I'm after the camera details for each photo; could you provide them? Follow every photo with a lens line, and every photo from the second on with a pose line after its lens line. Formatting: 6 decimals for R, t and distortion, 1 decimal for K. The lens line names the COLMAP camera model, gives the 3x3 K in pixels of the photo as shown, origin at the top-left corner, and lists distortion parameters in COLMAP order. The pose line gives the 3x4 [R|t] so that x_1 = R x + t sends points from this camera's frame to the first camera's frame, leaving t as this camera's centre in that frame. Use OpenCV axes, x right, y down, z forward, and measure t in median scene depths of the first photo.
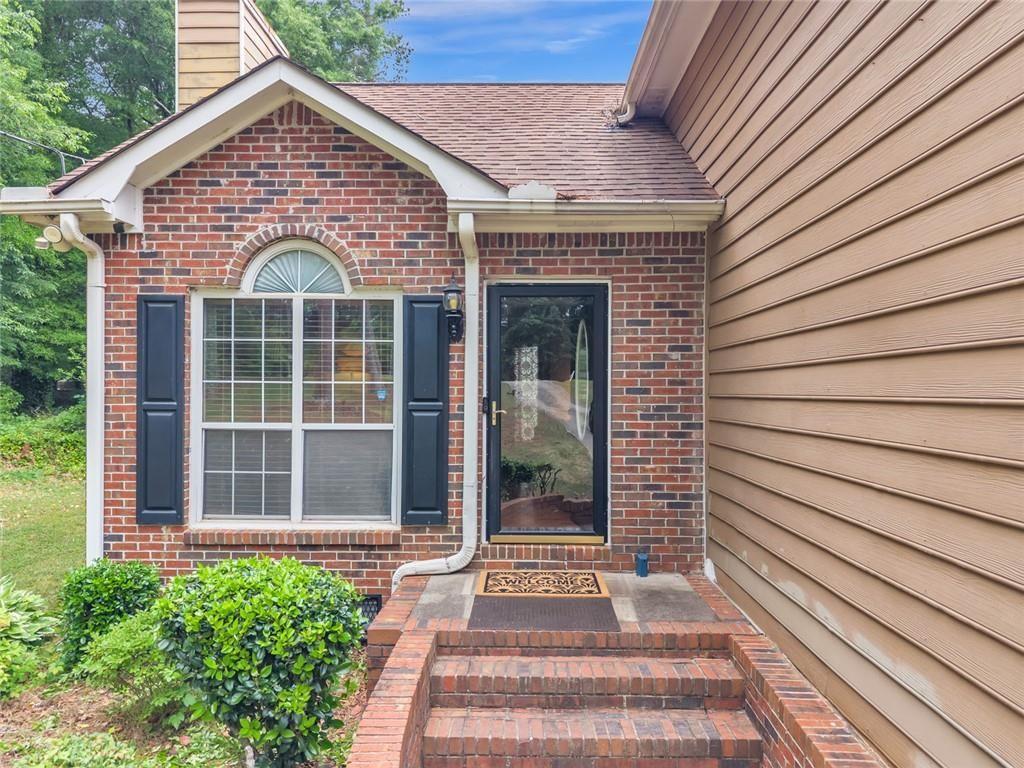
lens RADIAL K [[690.2, 0, 510.4], [0, 690.2, 387.1], [0, 0, 1]] dist [0.054869, -0.070940]
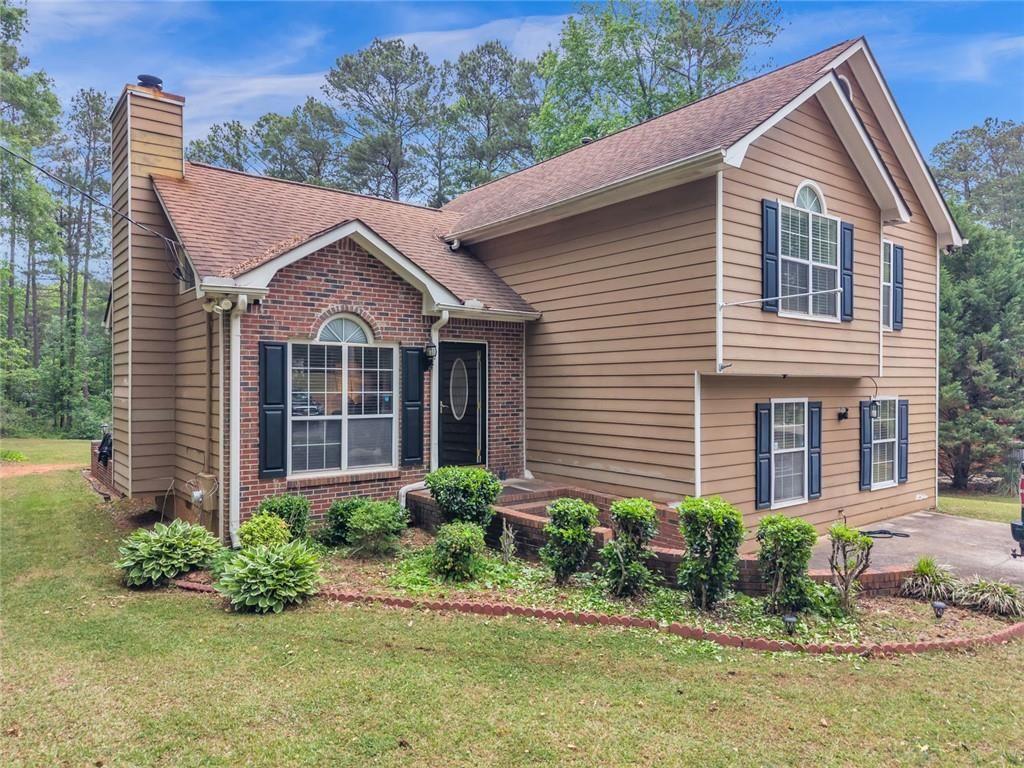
lens RADIAL K [[690.2, 0, 510.4], [0, 690.2, 387.1], [0, 0, 1]] dist [0.054869, -0.070940]
pose [[0.773789, -0.006021, 0.633414, -1.127454], [0.001038, 0.999966, 0.008237, -0.035852], [-0.633442, -0.005716, 0.773769, -0.664091]]
